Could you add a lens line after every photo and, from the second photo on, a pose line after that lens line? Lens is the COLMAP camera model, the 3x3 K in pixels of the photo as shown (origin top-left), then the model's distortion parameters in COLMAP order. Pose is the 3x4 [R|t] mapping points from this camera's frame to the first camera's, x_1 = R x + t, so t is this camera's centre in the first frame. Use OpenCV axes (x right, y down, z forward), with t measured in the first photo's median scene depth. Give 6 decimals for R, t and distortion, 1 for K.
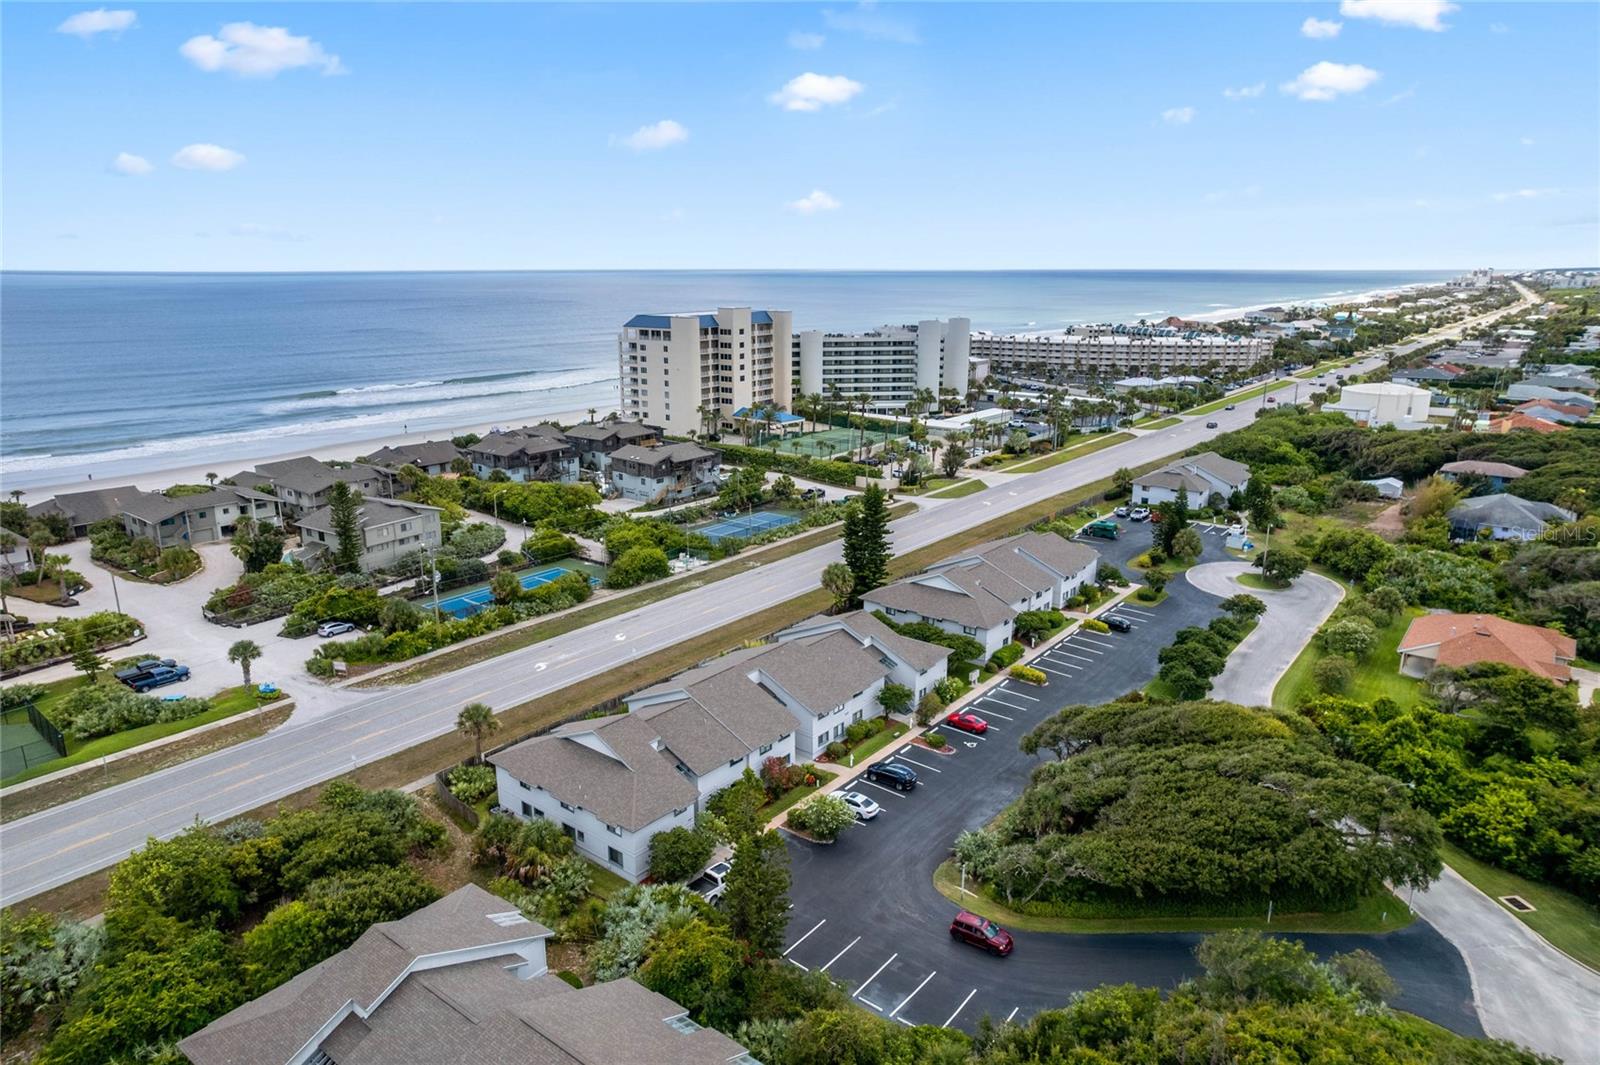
lens RADIAL K [[1017.8, 0, 800.0], [0, 1017.8, 532.5], [0, 0, 1]] dist [-0.054721, 0.091098]
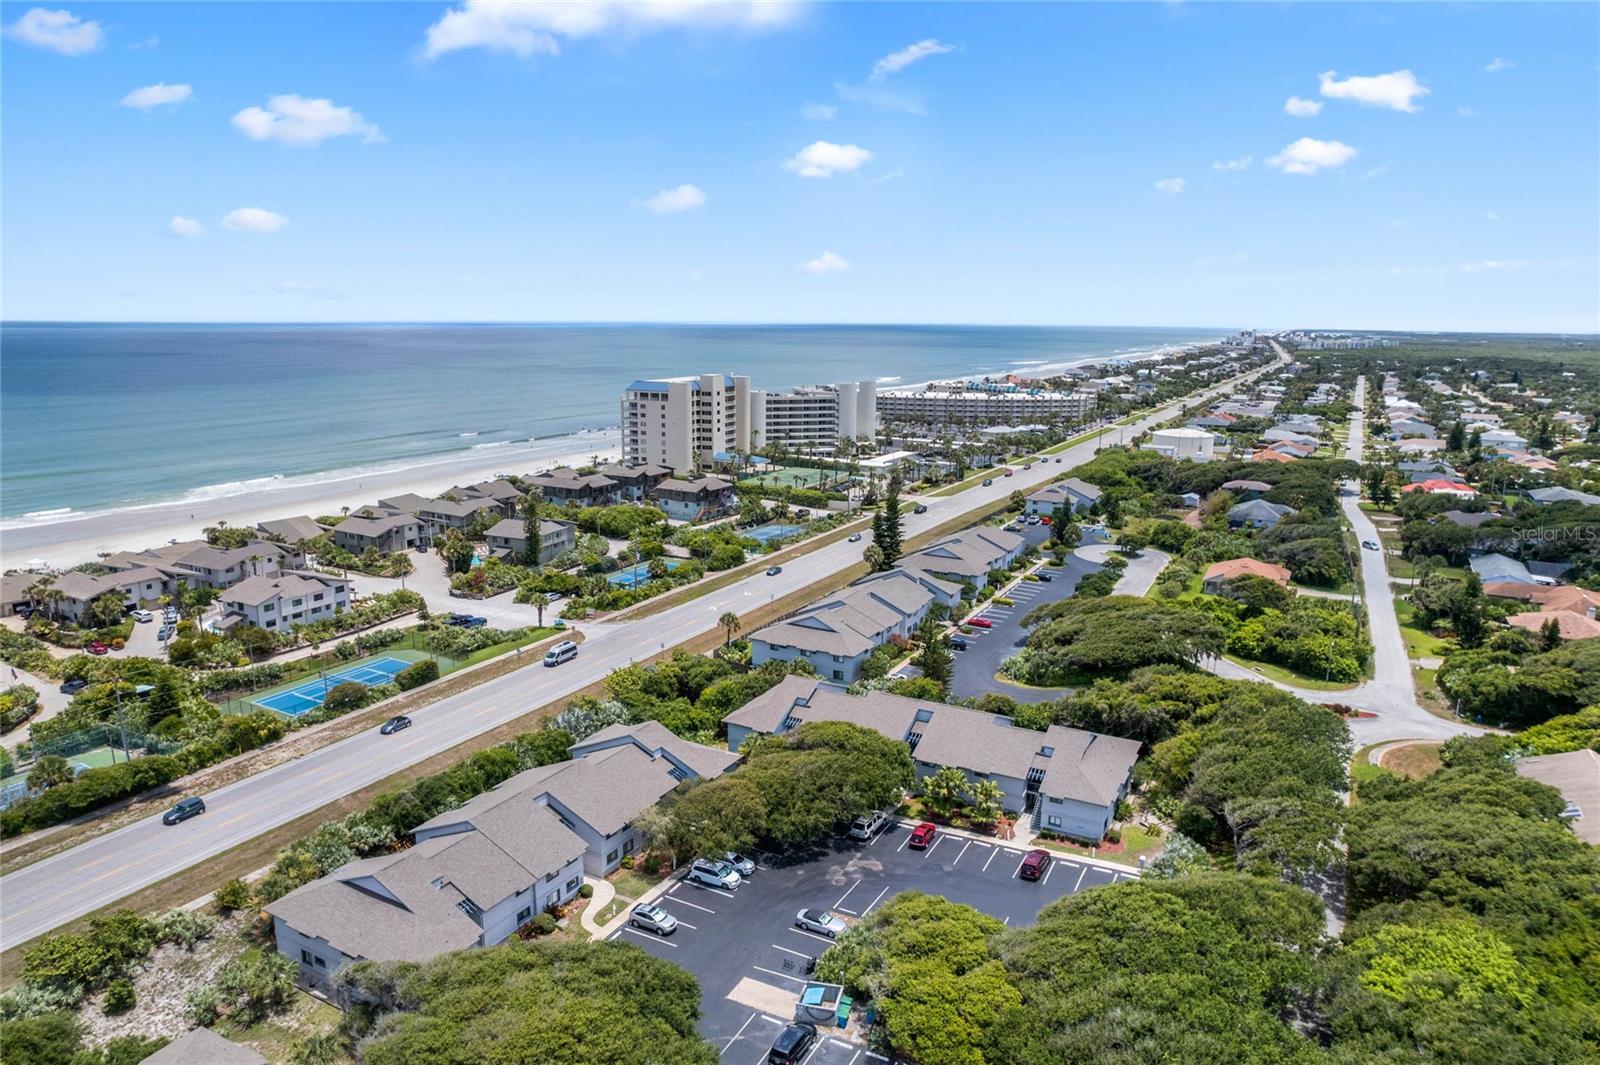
lens RADIAL K [[1020.1, 0, 800.0], [0, 1020.1, 532.5], [0, 0, 1]] dist [-0.063023, 0.056059]
pose [[0.986304, -0.026740, 0.162756, -0.223719], [0.034838, 0.998282, -0.047111, 0.055054], [-0.161216, 0.052136, 0.985541, -0.364909]]
